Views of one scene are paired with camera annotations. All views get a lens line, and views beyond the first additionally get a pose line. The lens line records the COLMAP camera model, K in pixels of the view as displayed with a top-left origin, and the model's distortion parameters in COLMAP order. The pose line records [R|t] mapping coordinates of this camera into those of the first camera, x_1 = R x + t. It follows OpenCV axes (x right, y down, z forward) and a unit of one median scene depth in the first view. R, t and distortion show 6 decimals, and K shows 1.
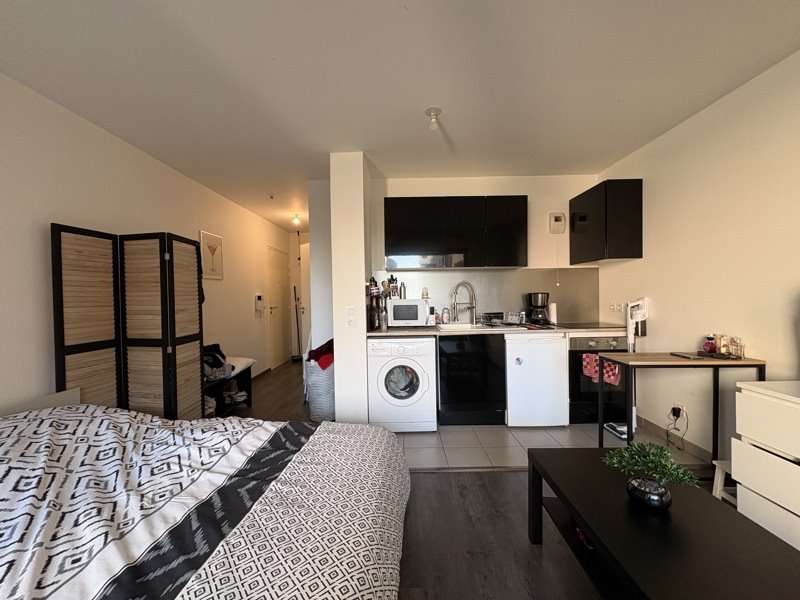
lens RADIAL K [[317.7, 0, 400.0], [0, 317.7, 300.0], [0, 0, 1]] dist [0.000895, 0.000196]
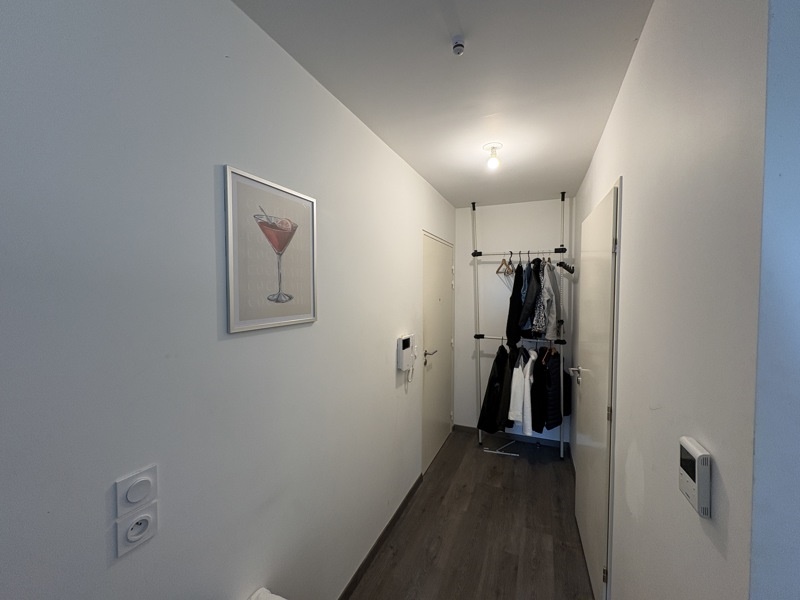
lens RADIAL K [[317.7, 0, 400.0], [0, 317.7, 300.0], [0, 0, 1]] dist [0.000895, 0.000196]
pose [[0.914199, 0.031750, -0.404021, -0.336374], [-0.023158, 0.999390, 0.026136, -0.101039], [0.404604, -0.014537, 0.914376, 0.728858]]
